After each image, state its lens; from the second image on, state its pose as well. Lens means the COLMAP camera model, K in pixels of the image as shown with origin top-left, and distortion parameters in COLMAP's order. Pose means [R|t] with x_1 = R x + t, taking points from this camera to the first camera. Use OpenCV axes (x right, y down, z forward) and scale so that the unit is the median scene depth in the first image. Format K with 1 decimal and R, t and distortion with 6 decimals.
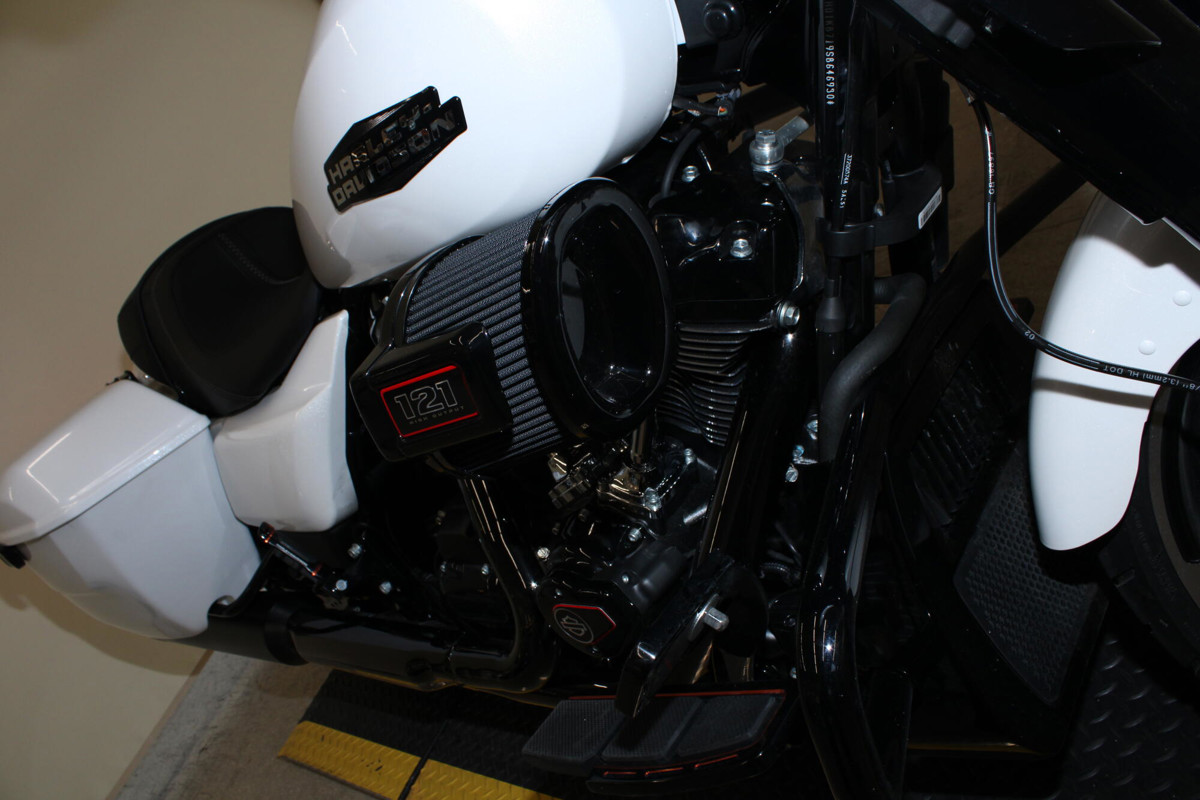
lens RADIAL K [[1028.0, 0, 600.0], [0, 1028.0, 400.0], [0, 0, 1]] dist [-0.179837, 0.166164]
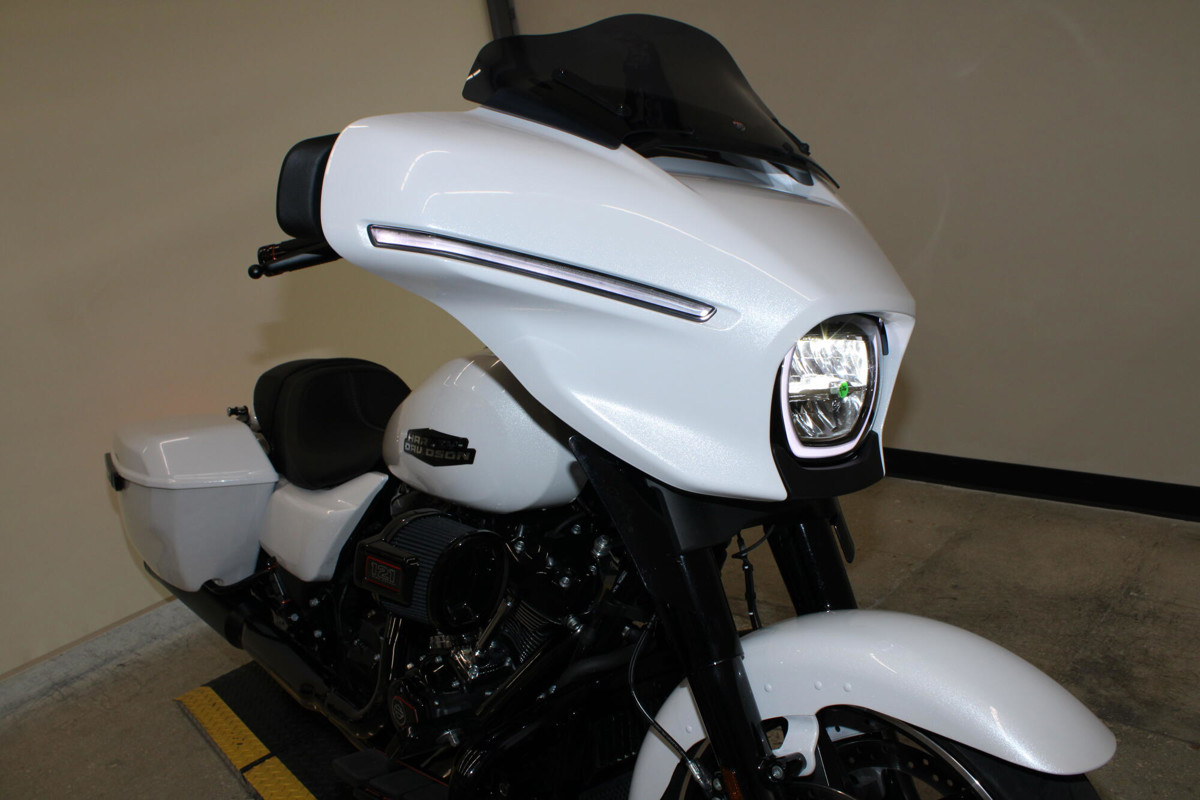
lens RADIAL K [[1028.0, 0, 600.0], [0, 1028.0, 400.0], [0, 0, 1]] dist [-0.179837, 0.166164]
pose [[0.859923, 0.503741, -0.082320, 0.098713], [-0.510407, 0.847352, -0.146561, -0.104692], [-0.004075, 0.168048, 0.985770, -0.537743]]
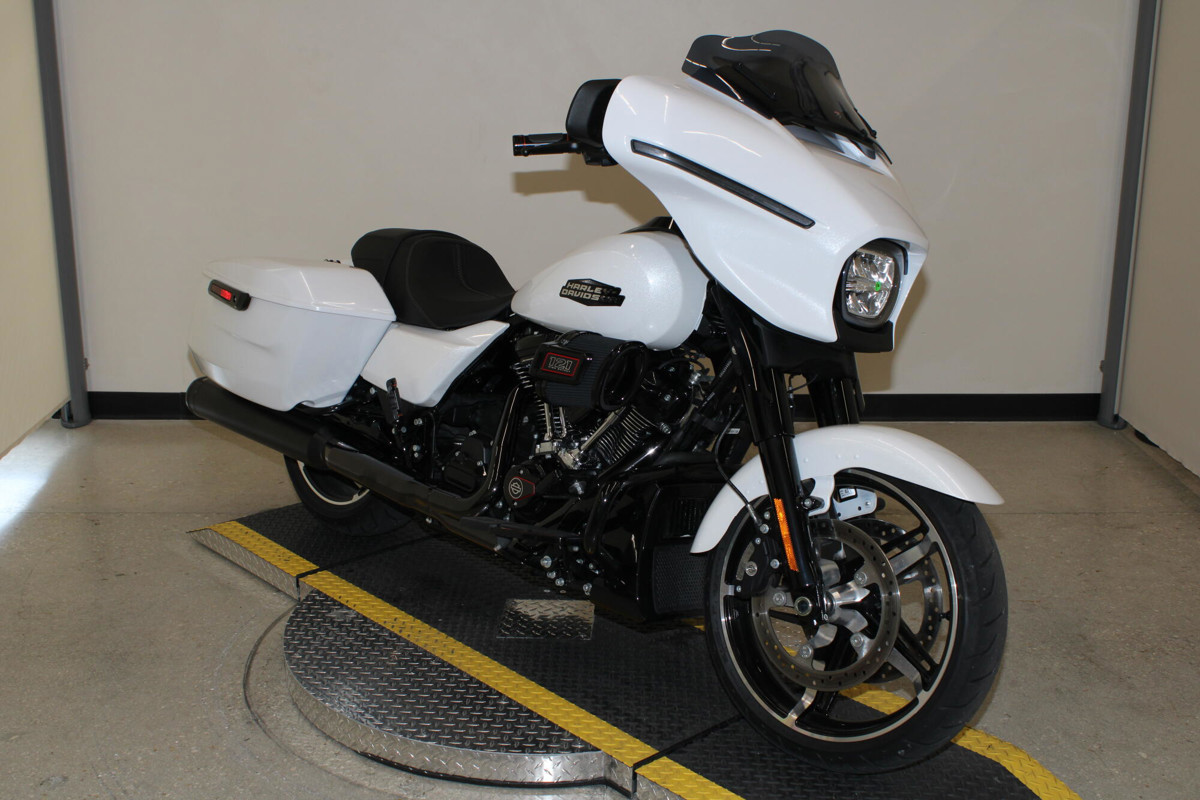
lens RADIAL K [[1458.1, 0, 578.9], [0, 1458.1, 362.6], [0, 0, 1]] dist [-0.086788, 0.103670]
pose [[0.773281, 0.632787, -0.040207, 0.026539], [-0.625679, 0.751243, -0.210142, 0.427770], [-0.102770, 0.187655, 0.976844, -1.613704]]
